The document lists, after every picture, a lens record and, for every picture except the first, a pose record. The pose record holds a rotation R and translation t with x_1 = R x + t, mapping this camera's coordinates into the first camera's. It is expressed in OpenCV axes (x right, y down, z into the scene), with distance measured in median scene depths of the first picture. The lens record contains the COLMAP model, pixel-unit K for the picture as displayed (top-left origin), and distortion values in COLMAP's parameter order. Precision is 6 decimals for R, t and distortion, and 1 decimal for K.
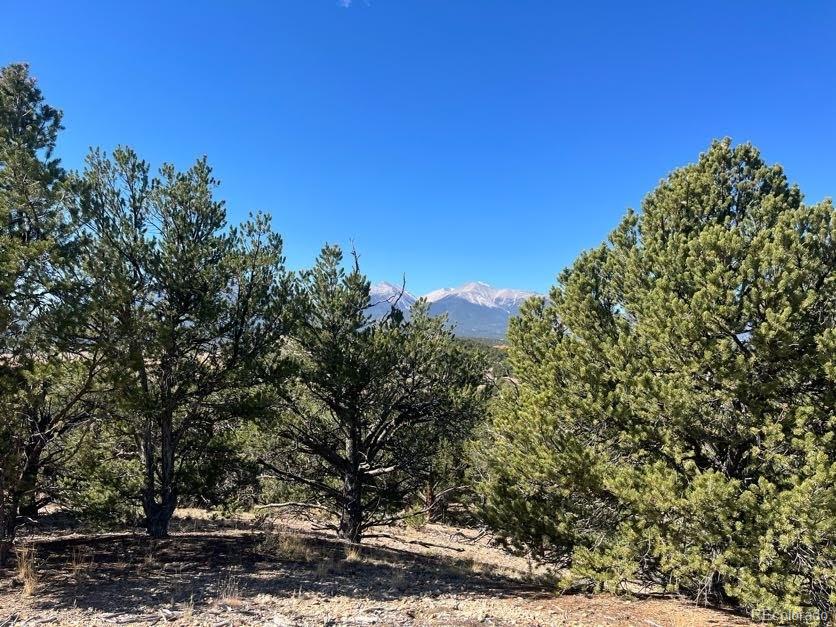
lens RADIAL K [[624.6, 0, 417.3], [0, 624.6, 311.2], [0, 0, 1]] dist [0.015000, -0.001292]
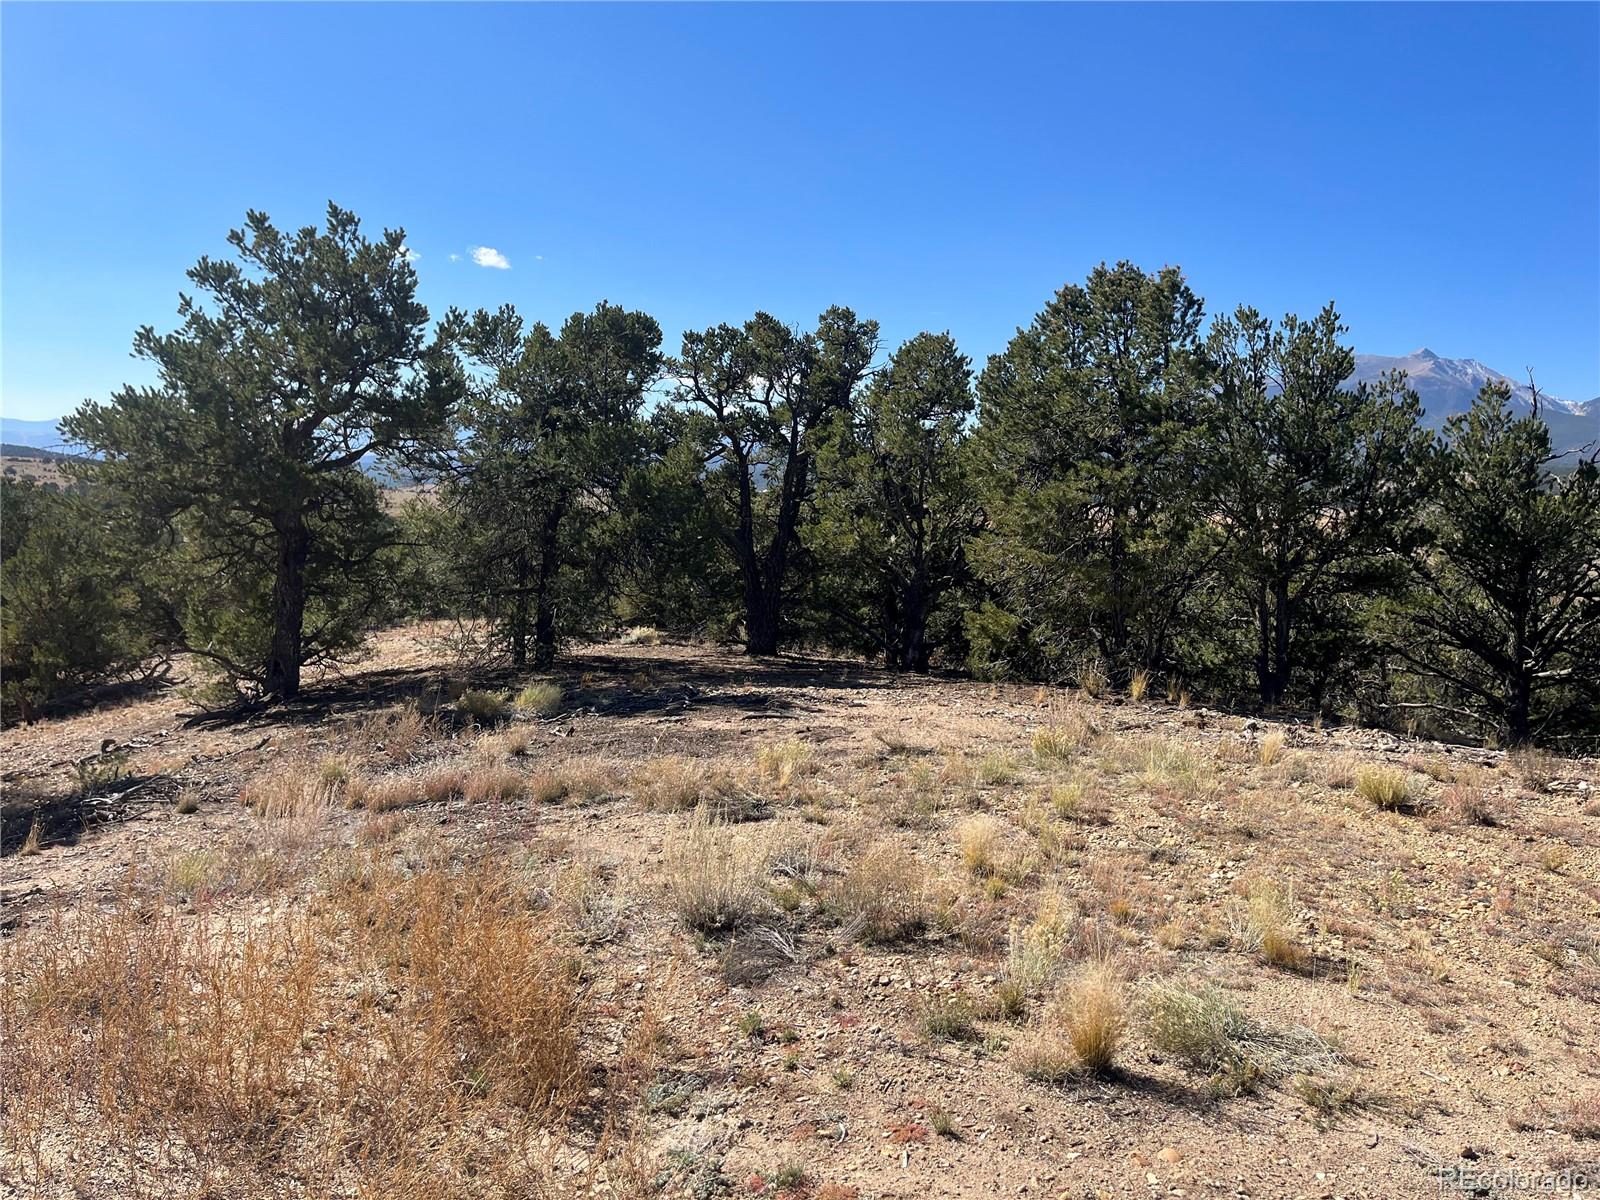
lens RADIAL K [[1195.5, 0, 801.7], [0, 1195.5, 591.2], [0, 0, 1]] dist [0.015000, -0.001292]
pose [[0.756963, 0.058415, -0.650842, 0.237428], [0.029349, 0.991952, 0.123165, -0.067762], [0.652799, -0.112333, 0.749156, -0.856958]]
